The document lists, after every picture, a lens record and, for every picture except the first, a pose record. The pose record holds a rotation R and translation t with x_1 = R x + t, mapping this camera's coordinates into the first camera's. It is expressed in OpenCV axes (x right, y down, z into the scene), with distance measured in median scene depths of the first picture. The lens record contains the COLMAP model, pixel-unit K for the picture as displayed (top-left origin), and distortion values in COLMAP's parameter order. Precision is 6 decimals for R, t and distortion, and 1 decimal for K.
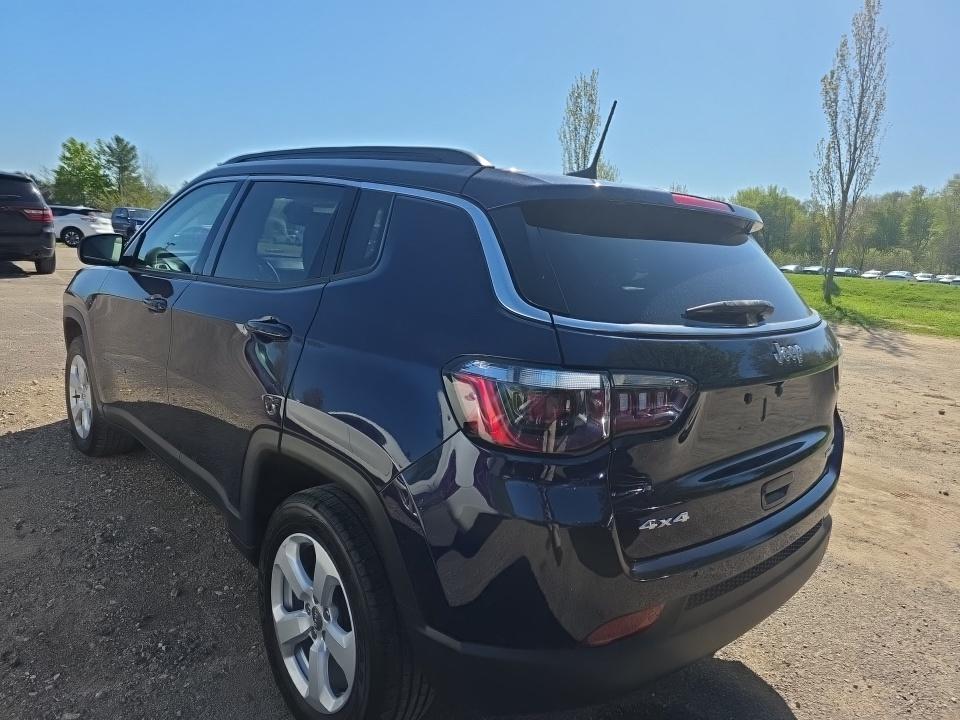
lens RADIAL K [[646.2, 0, 479.5], [0, 646.2, 358.8], [0, 0, 1]] dist [0.002249, -0.009921]
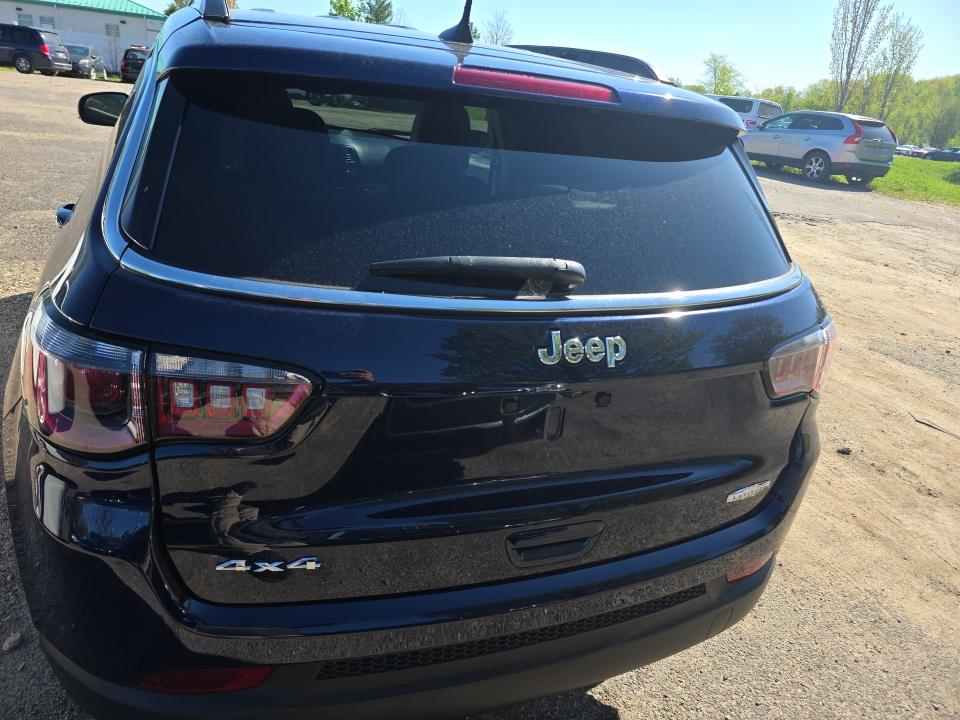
lens RADIAL K [[646.2, 0, 483.5], [0, 646.2, 360.1], [0, 0, 1]] dist [0.002249, -0.009921]
pose [[0.941274, 0.174481, -0.289066, 0.540648], [-0.119188, 0.972719, 0.199029, -0.106291], [0.315907, -0.152888, 0.936391, 0.364905]]
